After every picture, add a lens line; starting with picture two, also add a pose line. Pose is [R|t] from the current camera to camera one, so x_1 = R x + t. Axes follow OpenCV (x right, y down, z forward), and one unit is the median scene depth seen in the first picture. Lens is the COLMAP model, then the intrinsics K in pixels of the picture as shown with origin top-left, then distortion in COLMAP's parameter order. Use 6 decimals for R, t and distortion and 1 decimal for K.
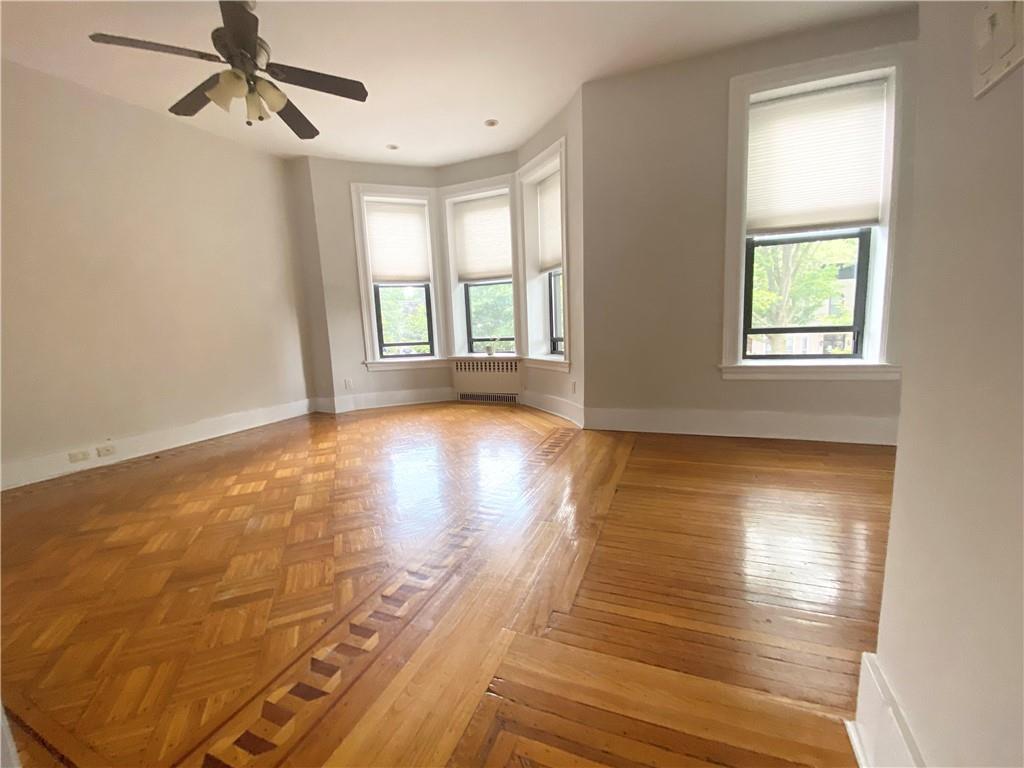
lens RADIAL K [[409.9, 0, 499.6], [0, 409.9, 388.6], [0, 0, 1]] dist [0.000919, -0.017220]
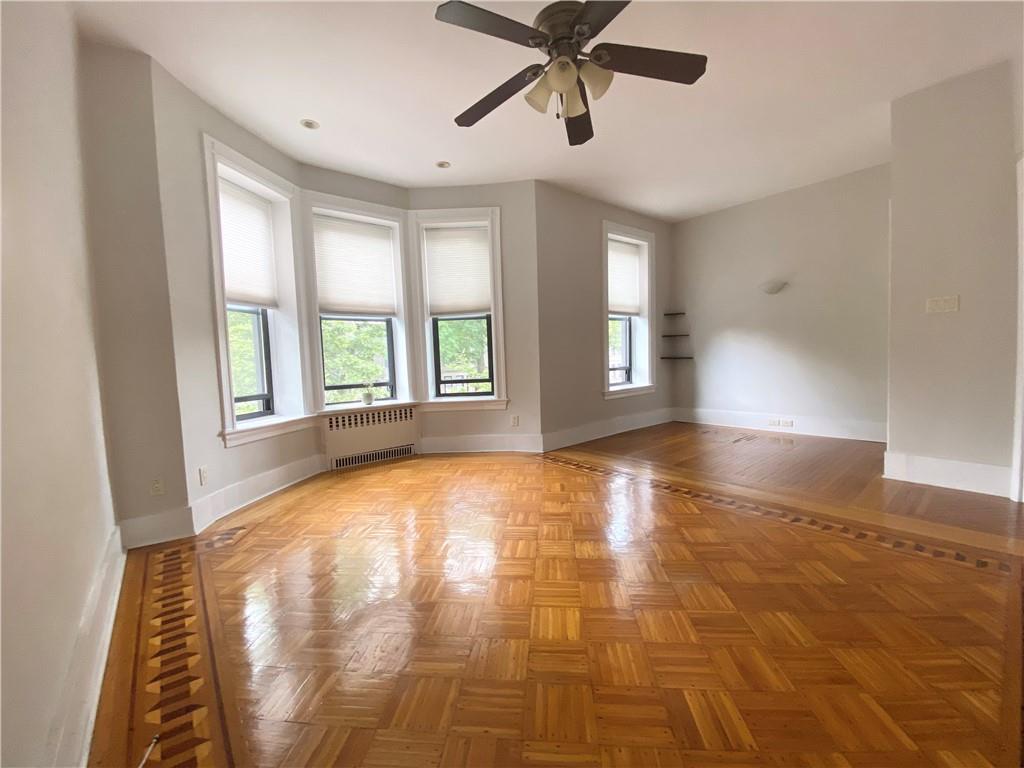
lens RADIAL K [[409.9, 0, 499.6], [0, 409.9, 388.6], [0, 0, 1]] dist [0.000919, -0.017220]
pose [[0.456647, -0.023770, 0.889331, -0.722691], [0.160656, 0.985412, -0.056154, -0.029268], [-0.875022, 0.168519, 0.453804, 0.447882]]
